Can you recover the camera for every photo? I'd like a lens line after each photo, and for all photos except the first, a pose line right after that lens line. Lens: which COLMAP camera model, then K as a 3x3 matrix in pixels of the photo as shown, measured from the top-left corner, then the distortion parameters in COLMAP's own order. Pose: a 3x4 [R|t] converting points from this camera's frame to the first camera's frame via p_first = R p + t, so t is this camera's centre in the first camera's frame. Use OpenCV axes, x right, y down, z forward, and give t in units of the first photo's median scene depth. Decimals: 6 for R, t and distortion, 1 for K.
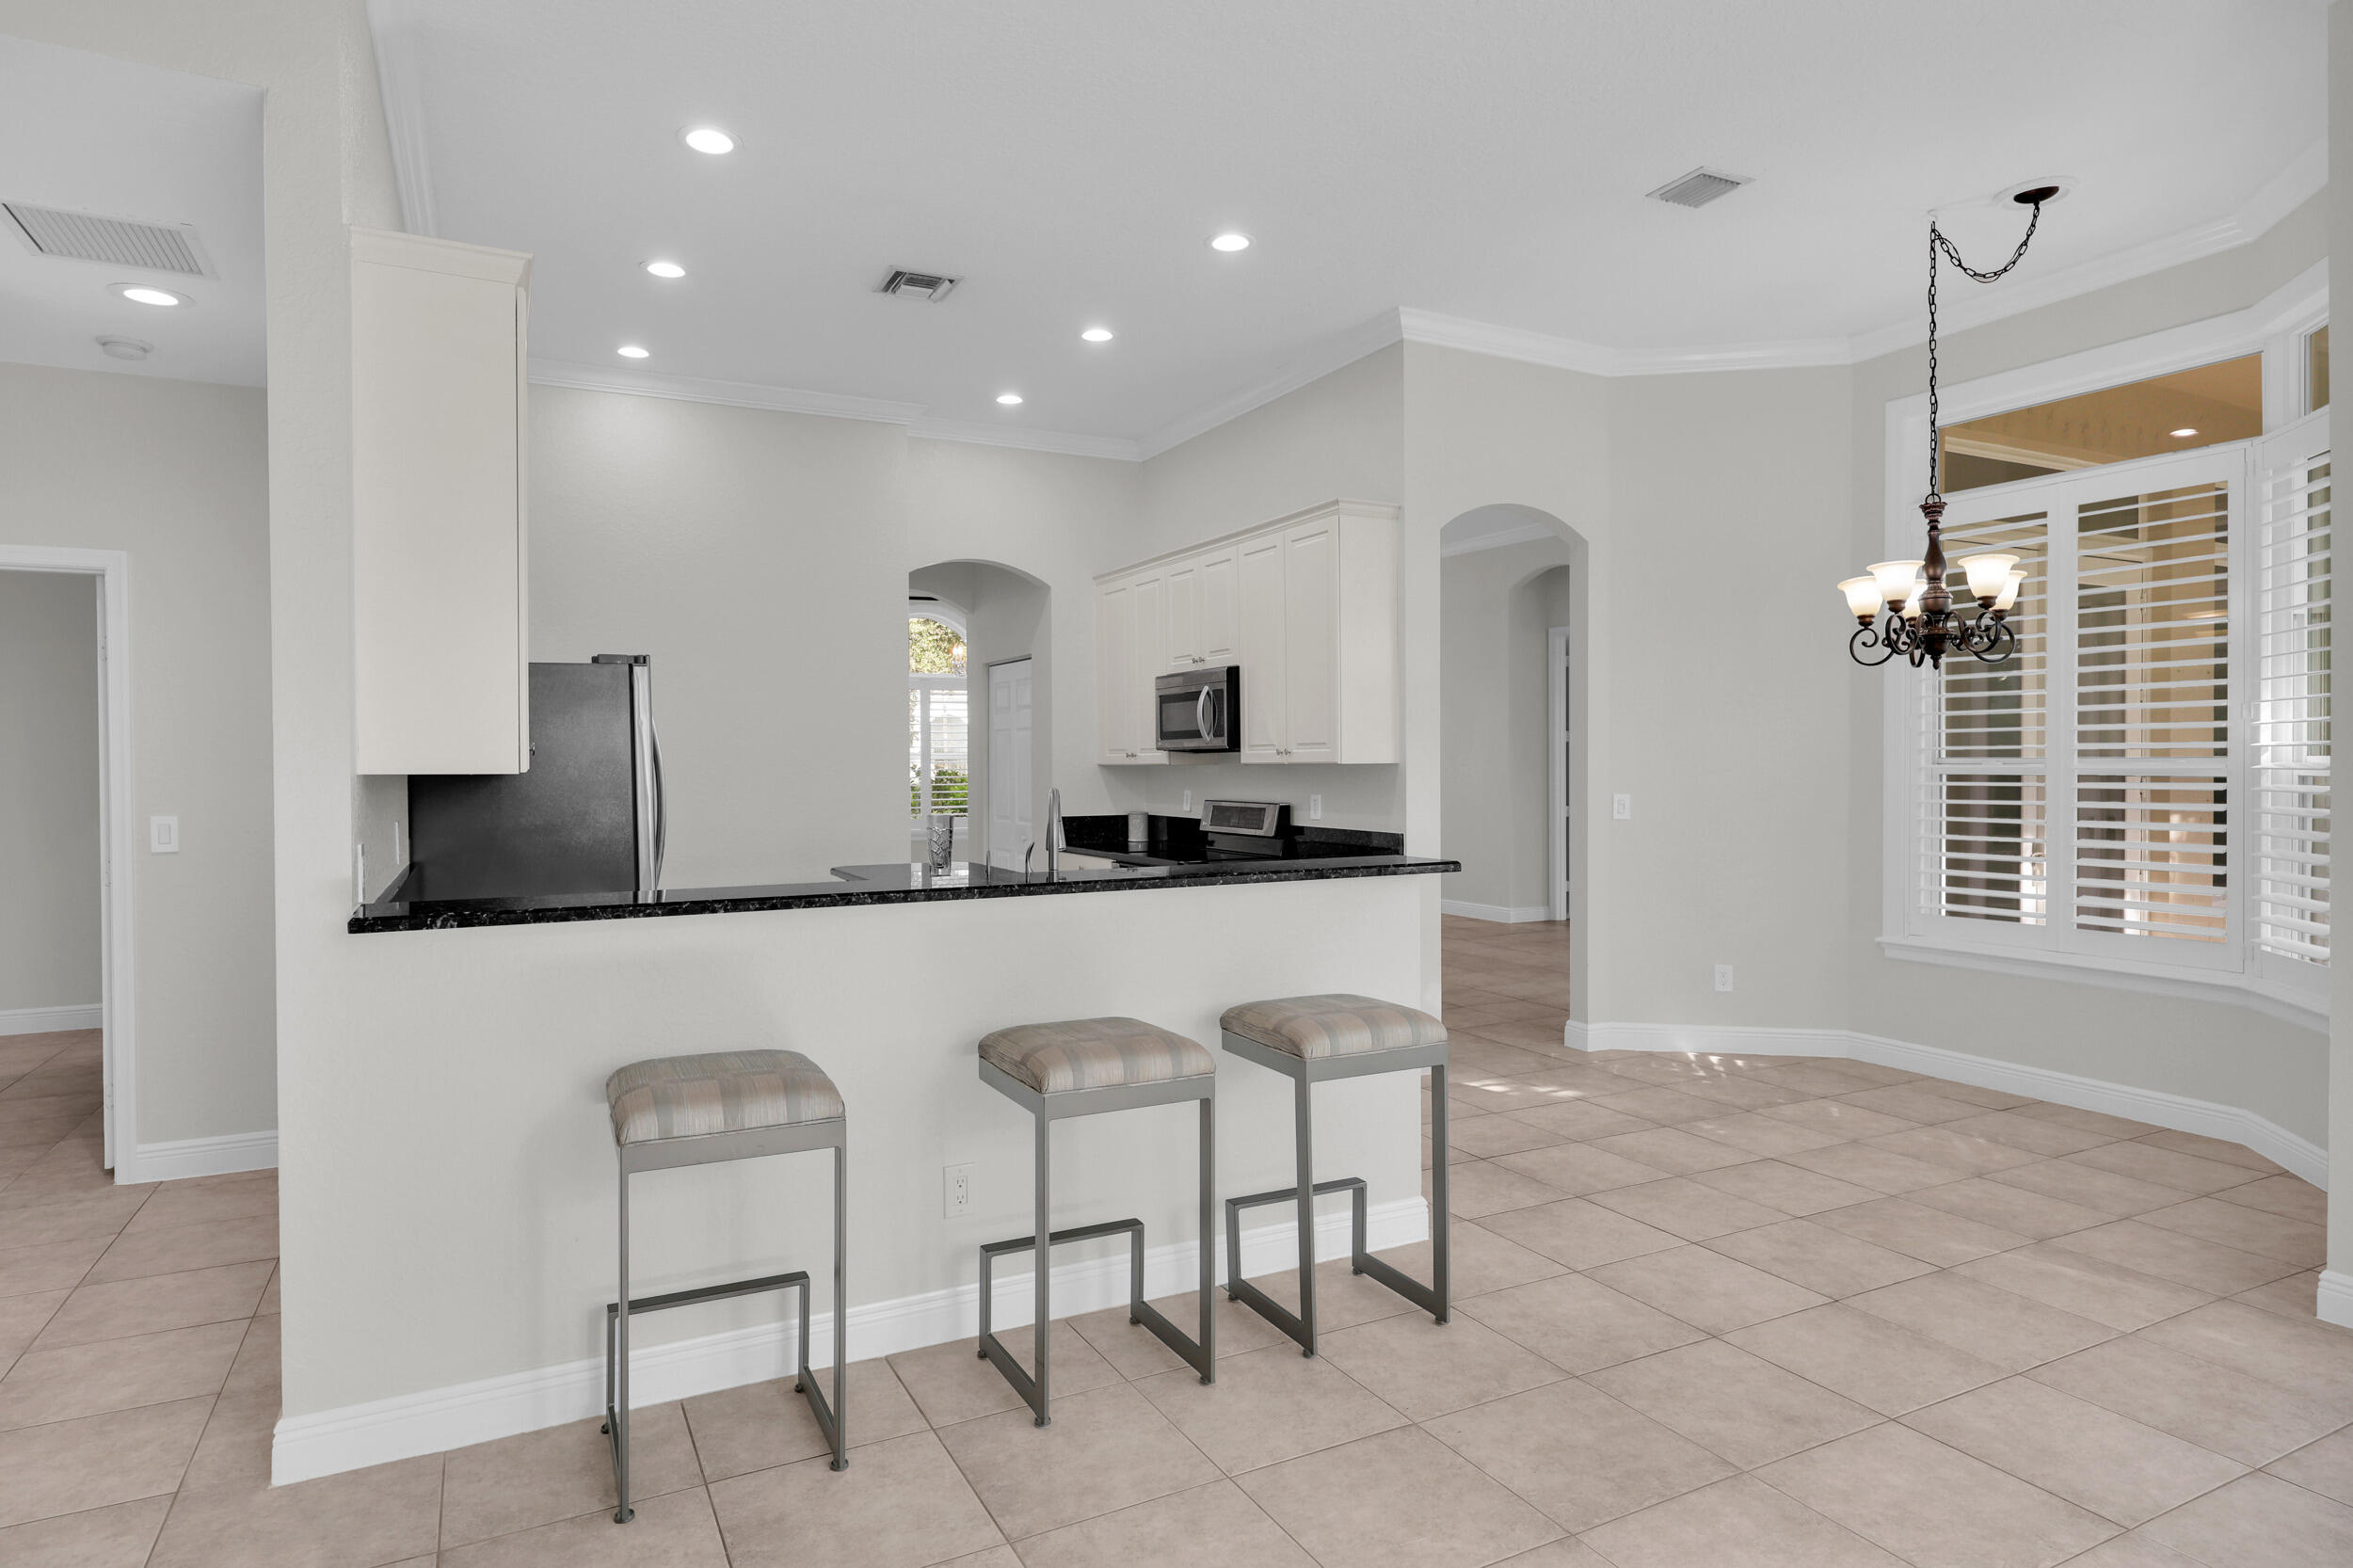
lens RADIAL K [[1288.6, 0, 1160.5], [0, 1288.6, 785.1], [0, 0, 1]] dist [-0.001404, -0.000764]
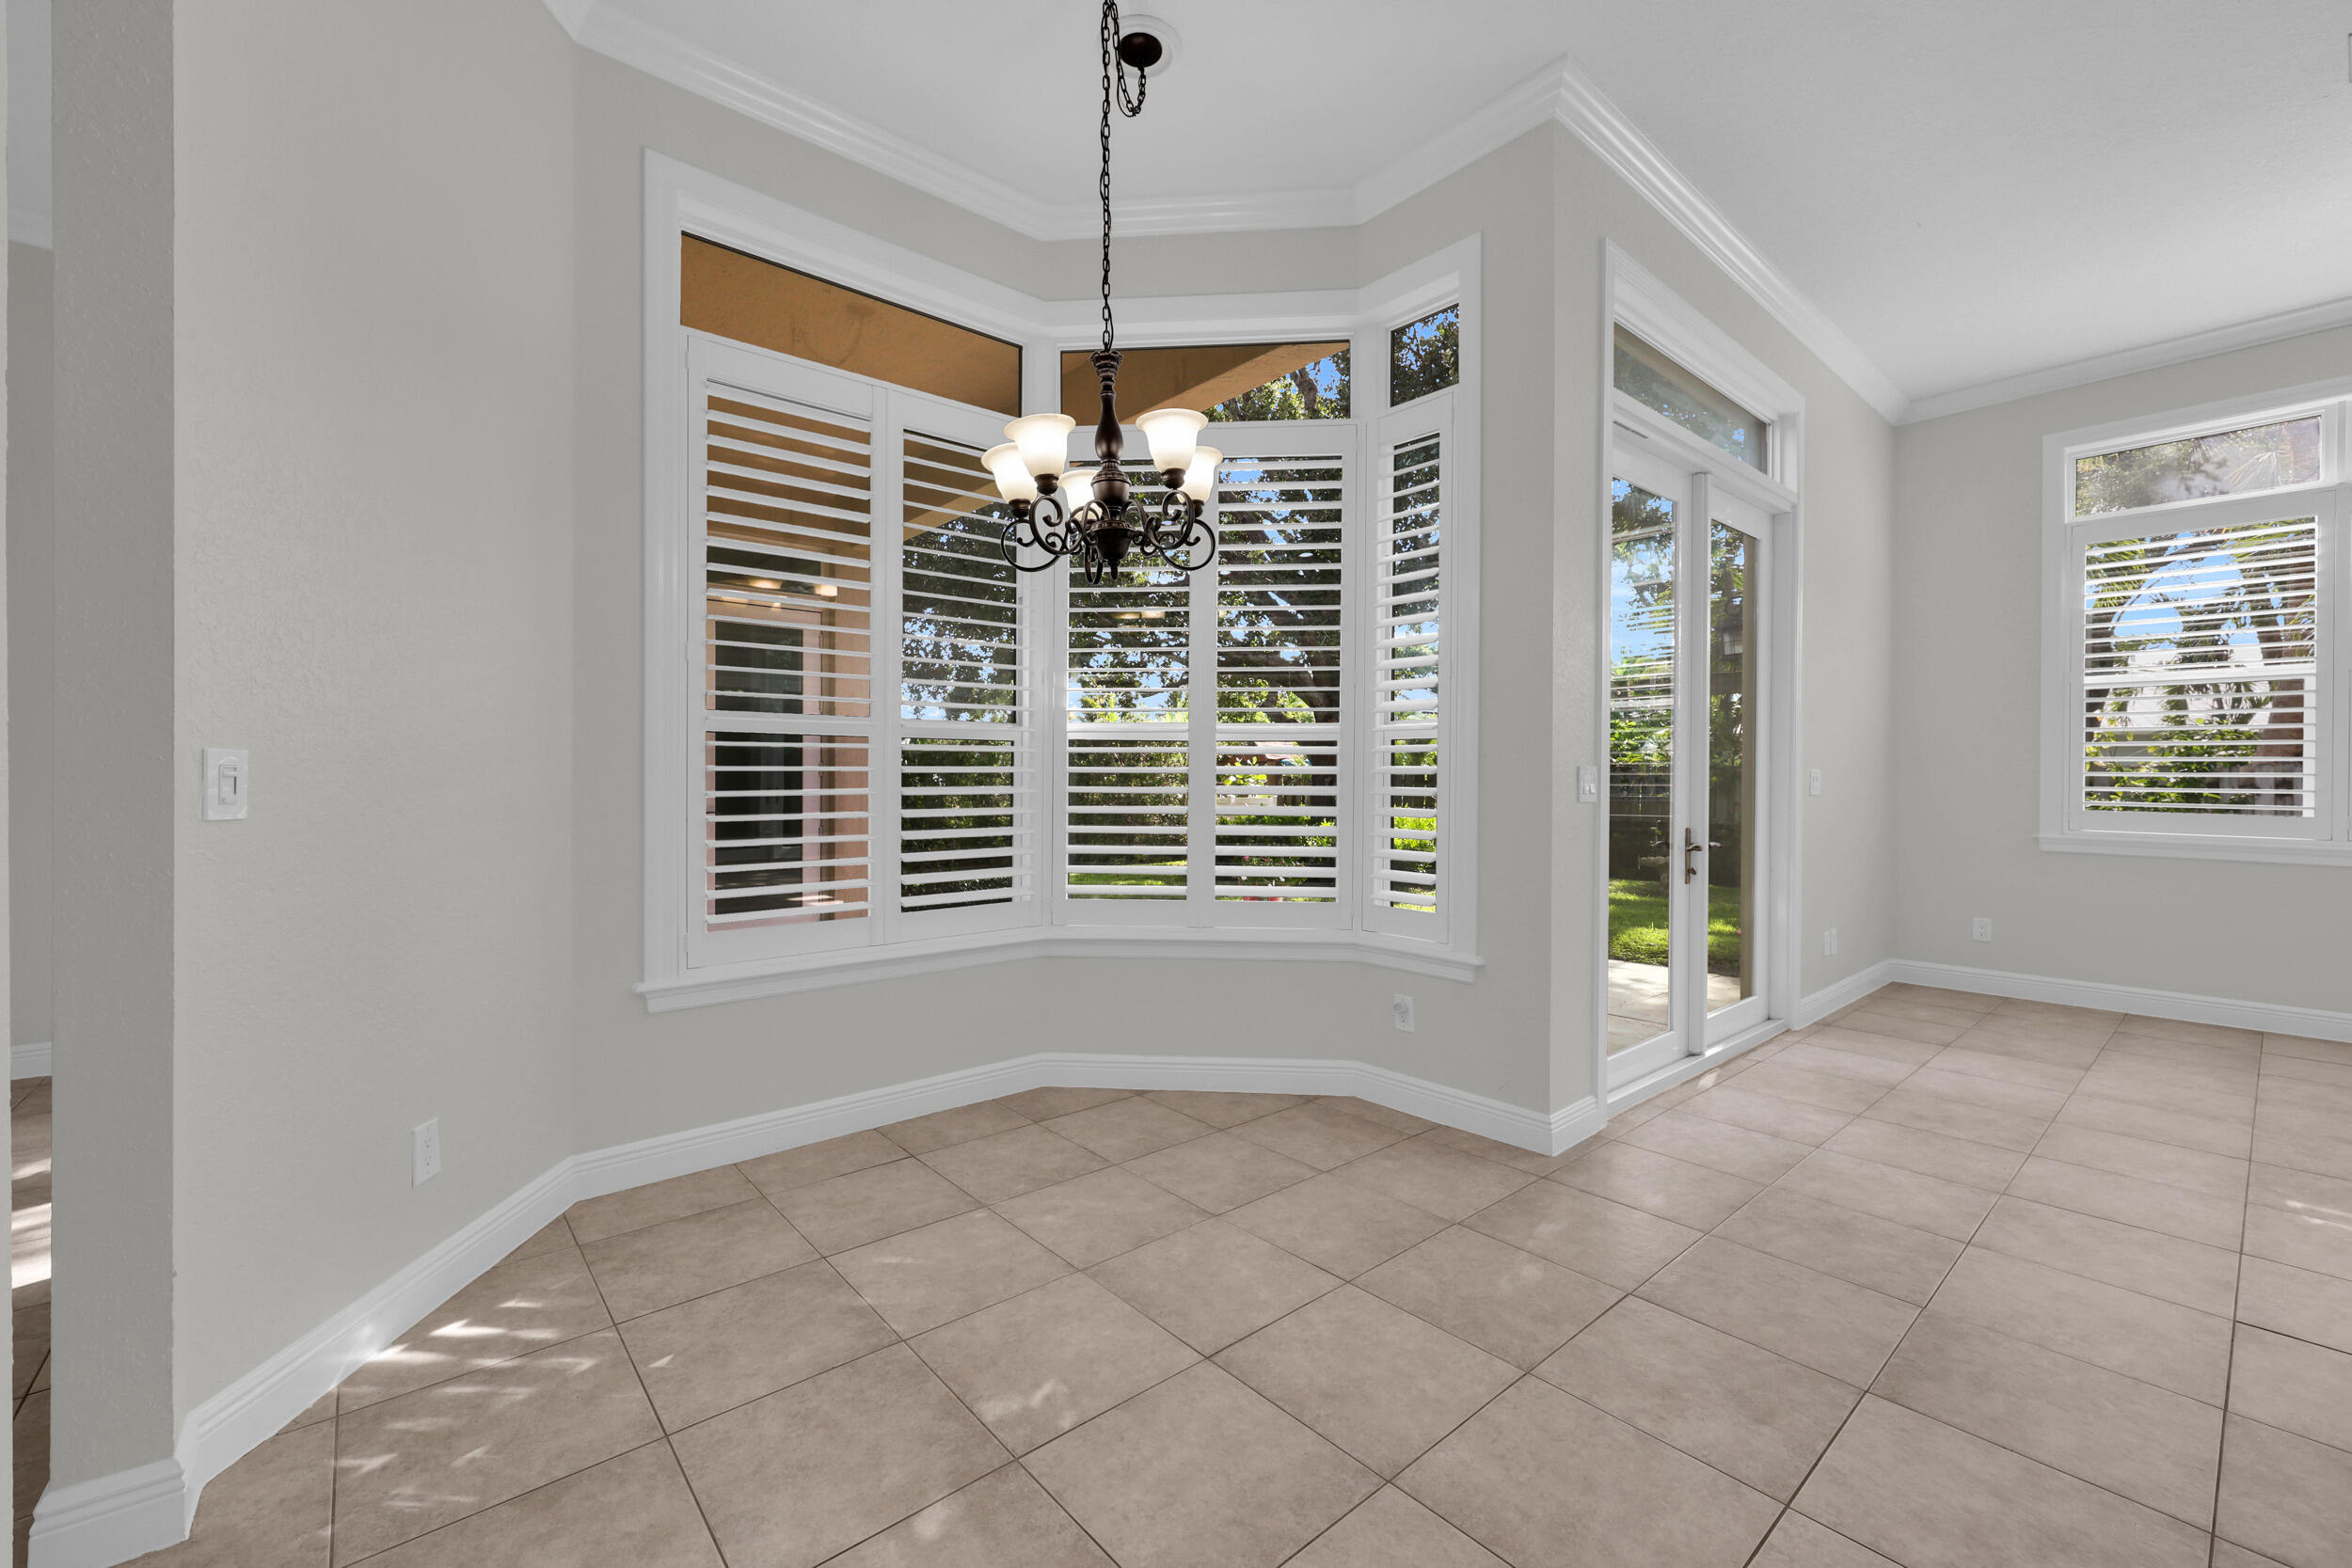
lens RADIAL K [[958.7, 0, 1162.6], [0, 958.7, 778.4], [0, 0, 1]] dist [0.001039, 0.000249]
pose [[-0.230680, -0.006326, 0.973009, 0.059139], [0.014936, 0.999838, 0.010042, 0.022756], [-0.972915, 0.016849, -0.230549, 1.223744]]
